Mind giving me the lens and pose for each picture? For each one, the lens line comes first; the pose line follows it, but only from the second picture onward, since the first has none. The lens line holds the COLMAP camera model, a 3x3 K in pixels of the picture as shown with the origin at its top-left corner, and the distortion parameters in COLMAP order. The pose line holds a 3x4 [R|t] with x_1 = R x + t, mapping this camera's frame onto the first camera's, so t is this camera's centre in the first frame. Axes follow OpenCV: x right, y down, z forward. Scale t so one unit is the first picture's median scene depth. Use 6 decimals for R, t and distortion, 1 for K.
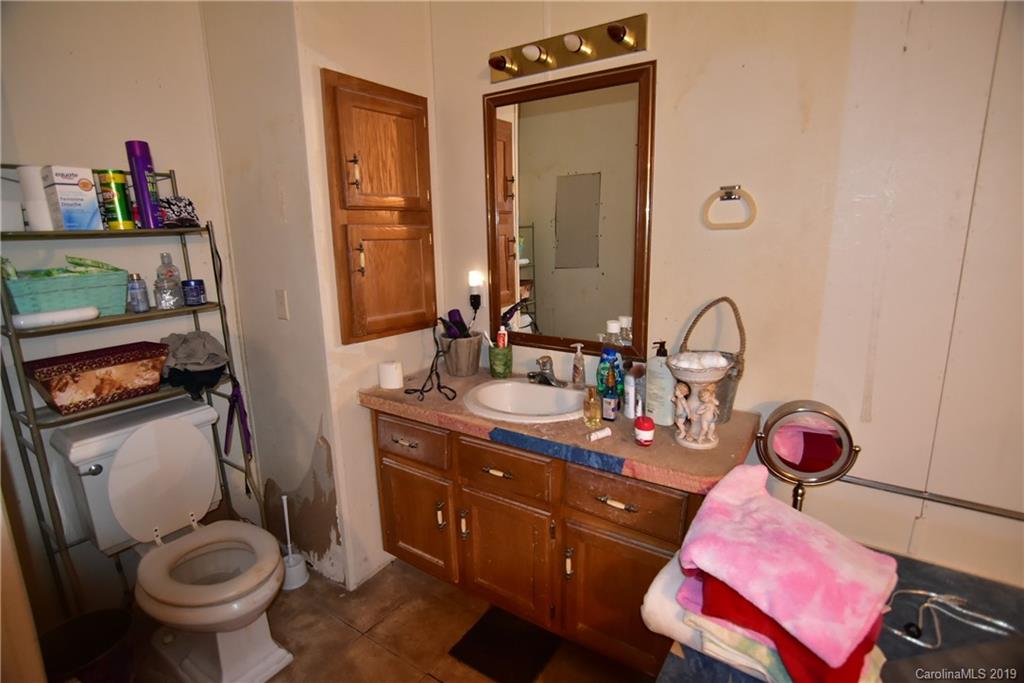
lens RADIAL K [[501.3, 0, 512.0], [0, 501.3, 341.5], [0, 0, 1]] dist [-0.042489, -0.000578]
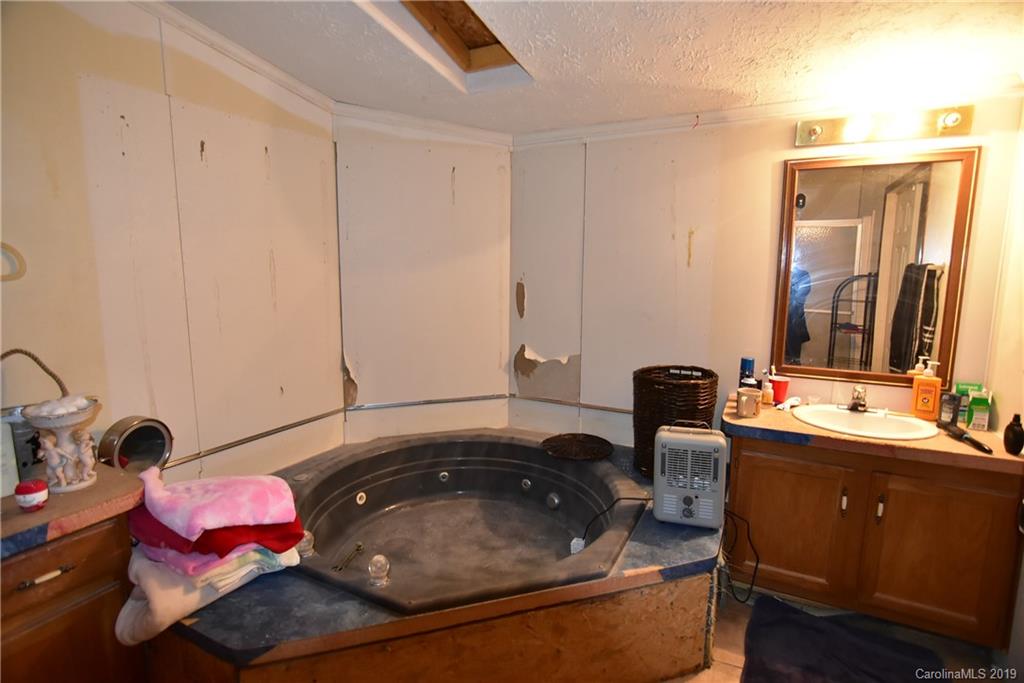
lens RADIAL K [[501.3, 0, 512.0], [0, 501.3, 341.5], [0, 0, 1]] dist [-0.042489, -0.000578]
pose [[-0.163515, -0.115862, 0.979714, -0.796194], [0.204149, 0.967610, 0.148503, -0.052986], [-0.965187, 0.224290, -0.134565, 0.206650]]
